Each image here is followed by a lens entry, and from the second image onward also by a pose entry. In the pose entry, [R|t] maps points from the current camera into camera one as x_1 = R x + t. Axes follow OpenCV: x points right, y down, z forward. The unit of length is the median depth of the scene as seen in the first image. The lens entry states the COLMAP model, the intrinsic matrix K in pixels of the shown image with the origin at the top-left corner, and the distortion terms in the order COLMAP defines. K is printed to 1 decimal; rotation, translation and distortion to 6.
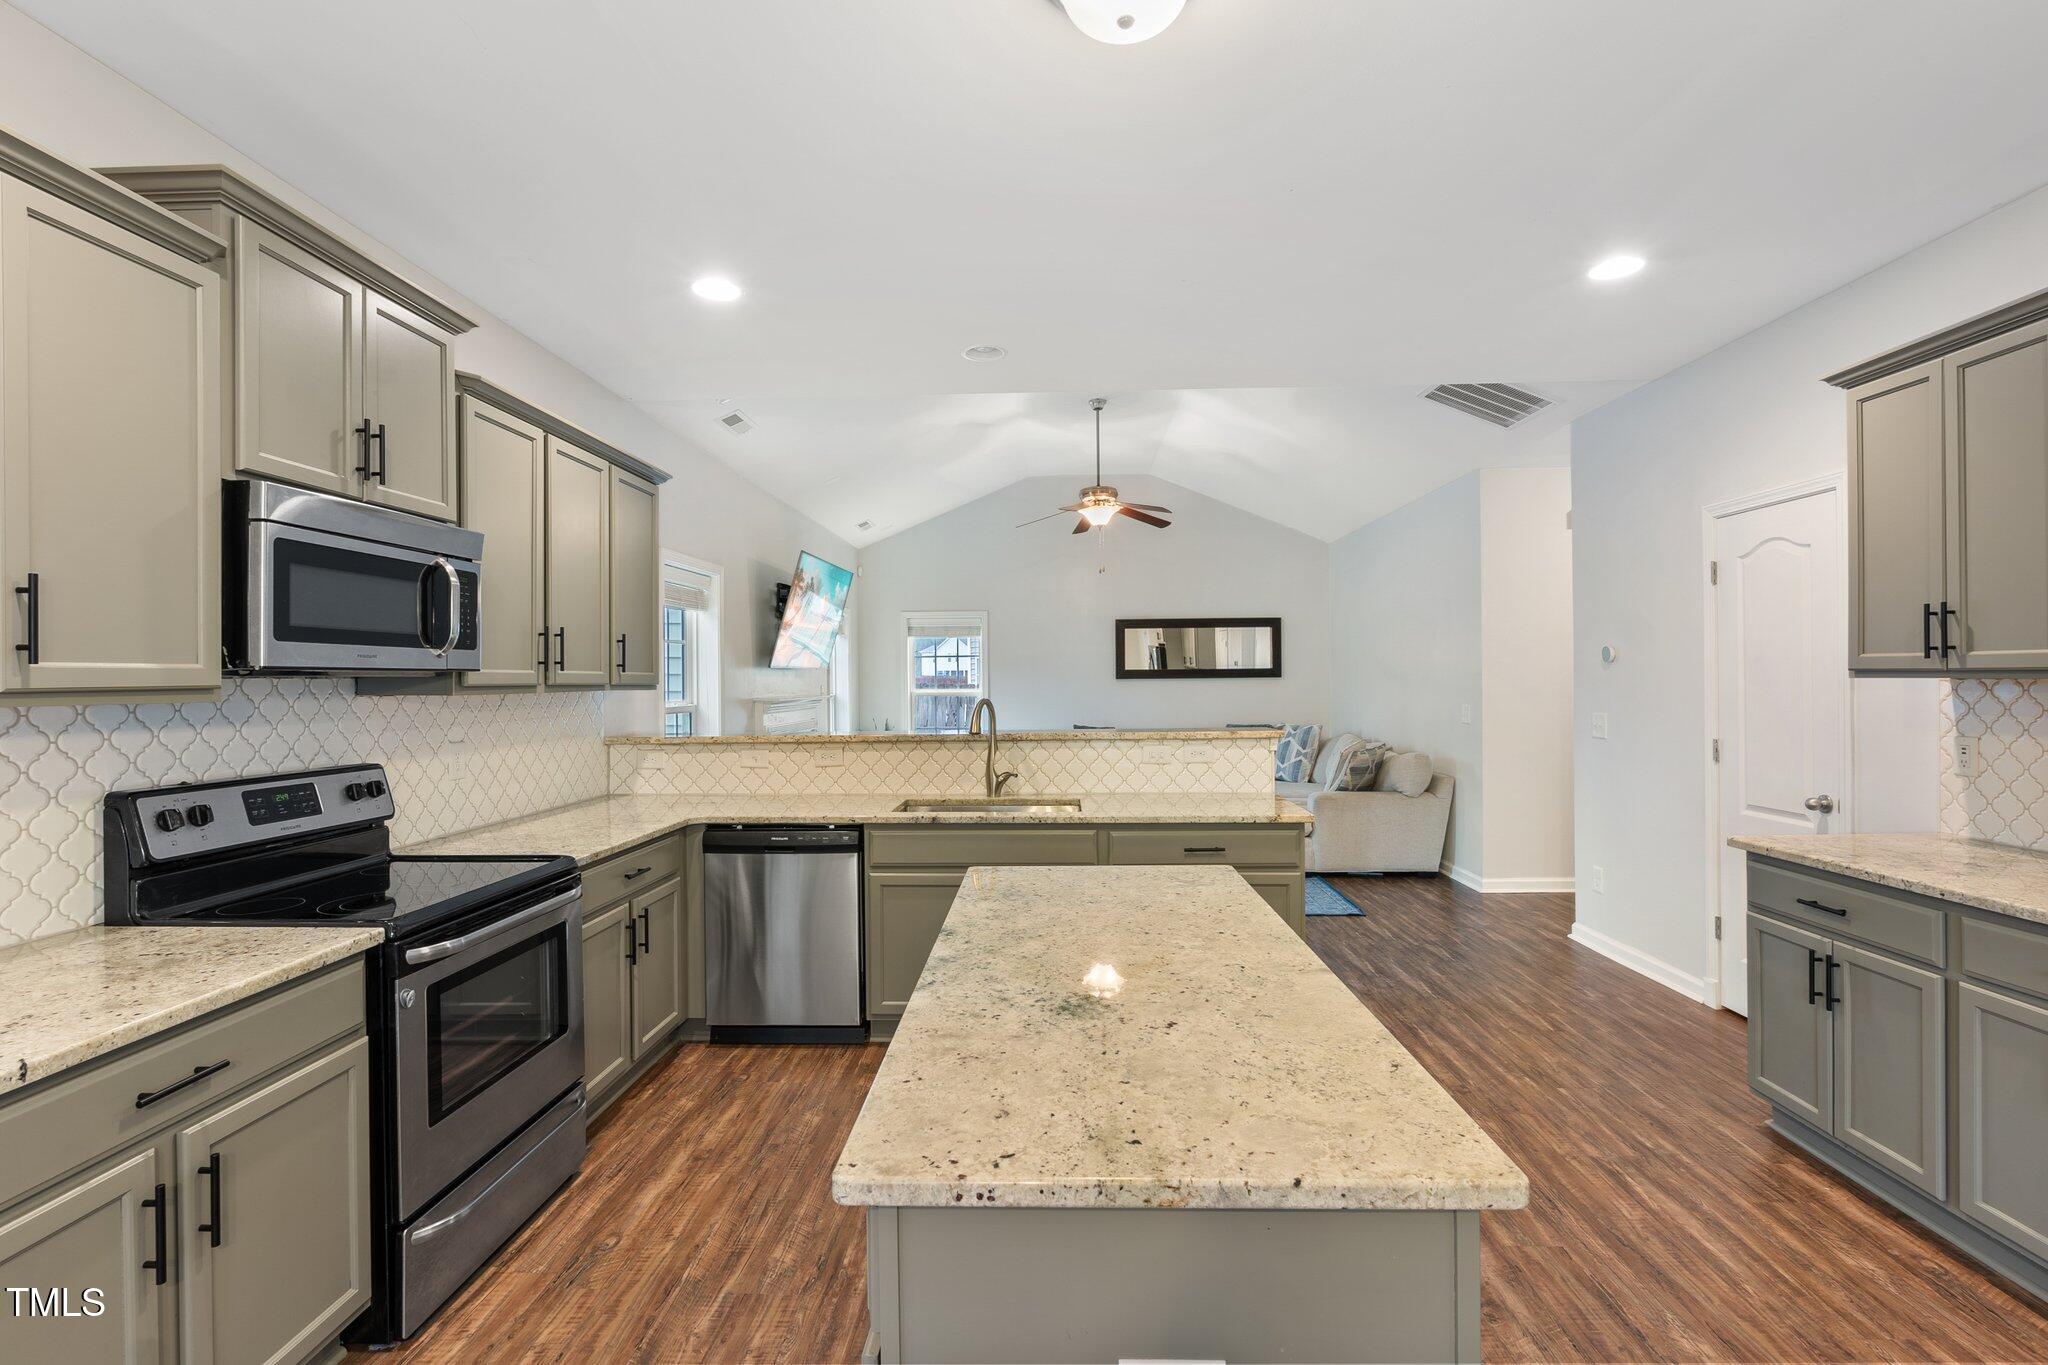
lens RADIAL K [[972.1, 0, 1024.8], [0, 972.1, 682.6], [0, 0, 1]] dist [-0.000126, -0.000090]
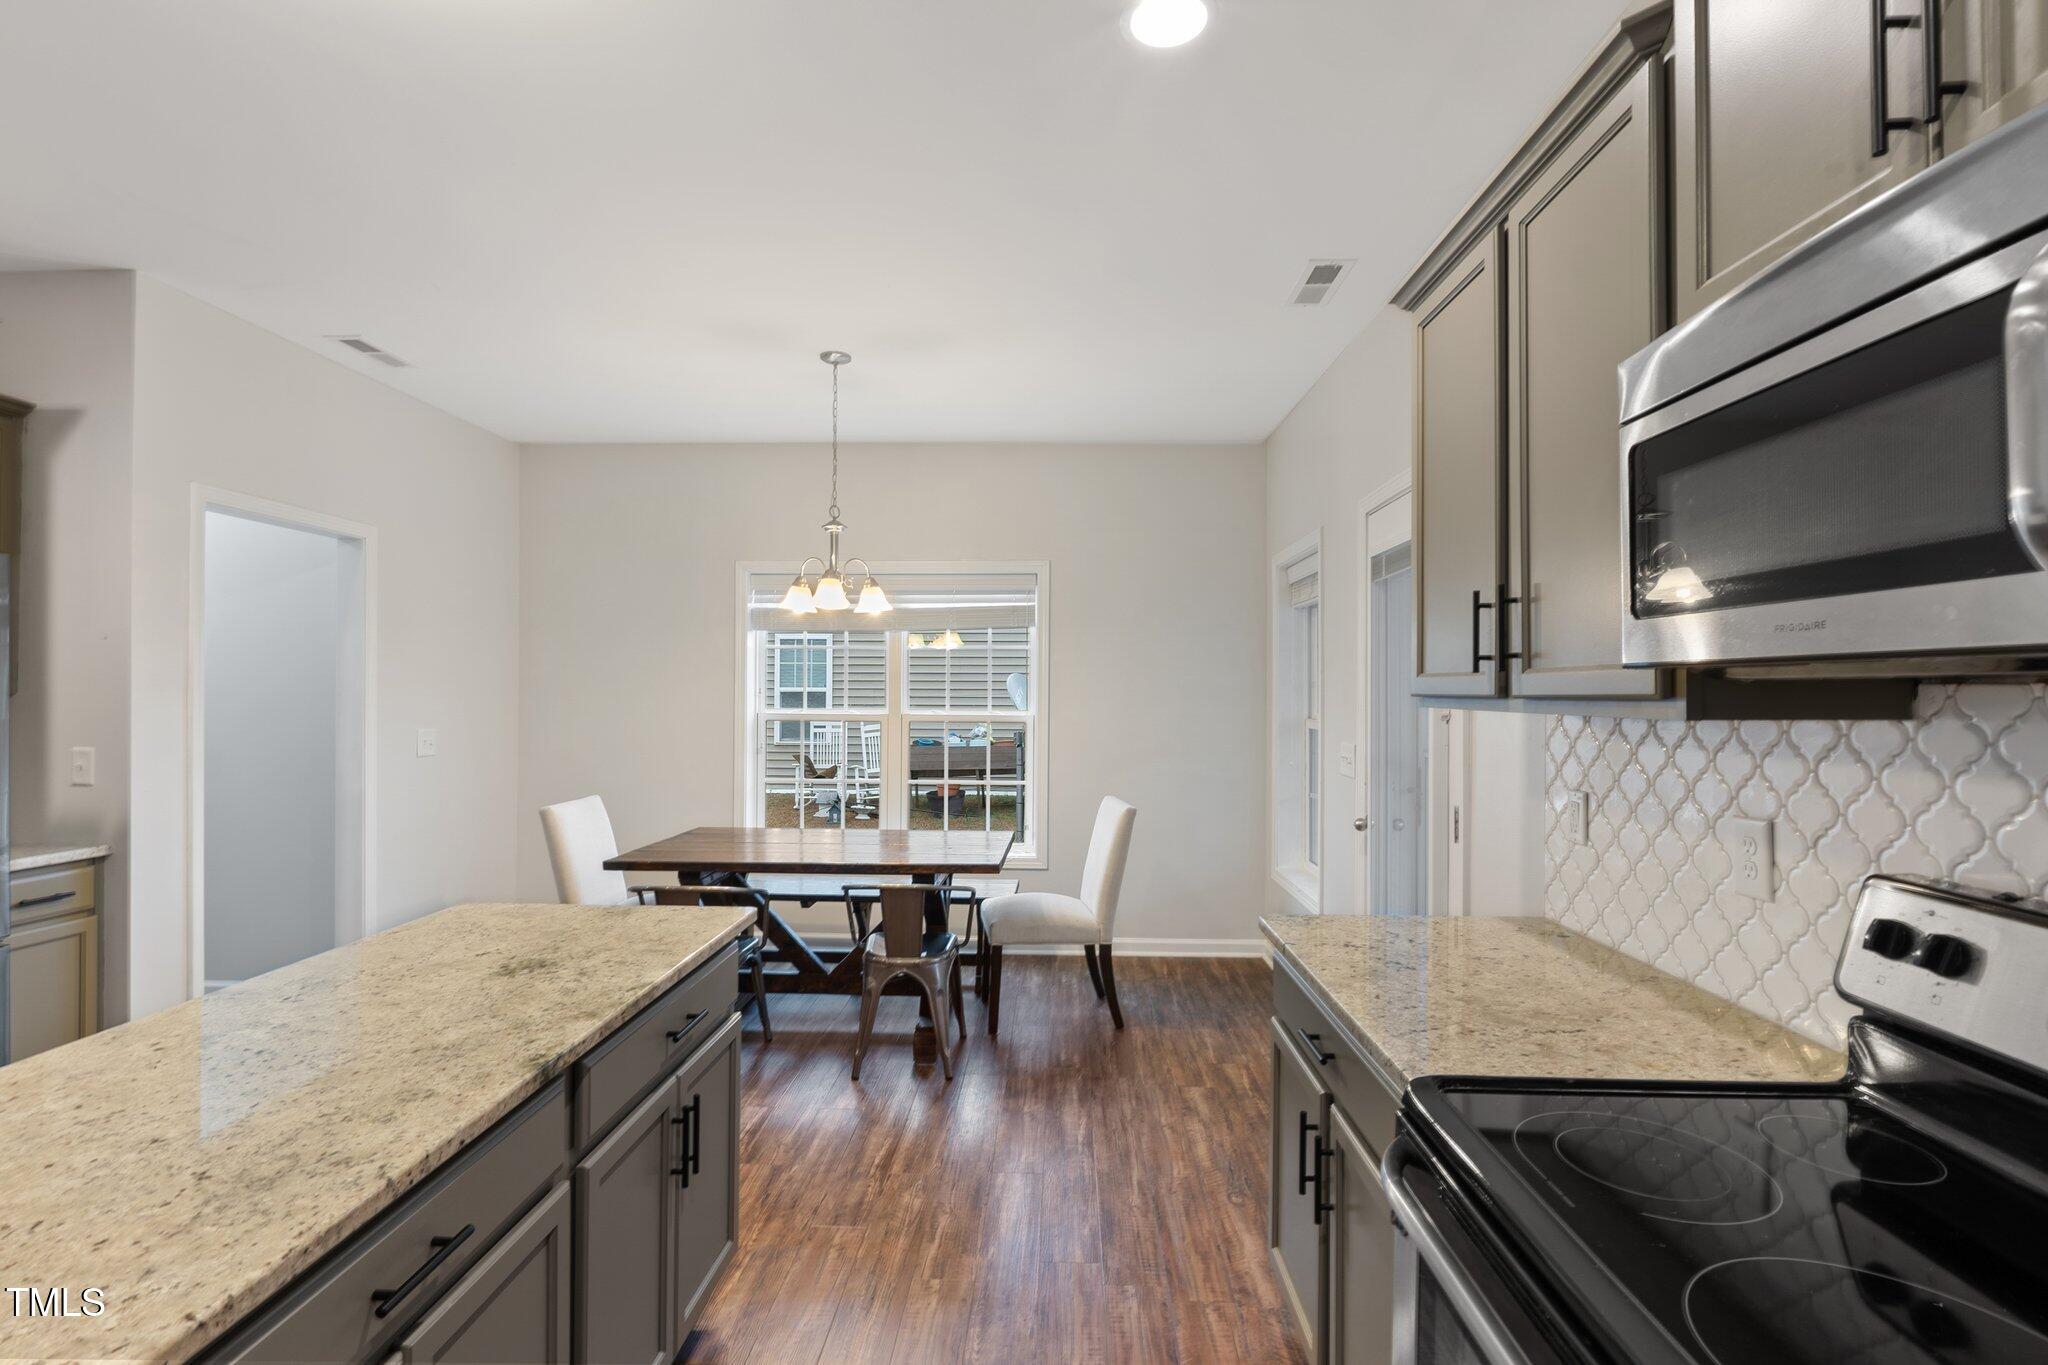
lens RADIAL K [[972.1, 0, 1023.4], [0, 972.1, 685.7], [0, 0, 1]] dist [-0.000126, -0.000090]
pose [[-0.999977, 0.001884, -0.006551, -0.508501], [0.001935, 0.999968, -0.007780, 0.002056], [0.006536, -0.007792, -0.999948, 2.063668]]
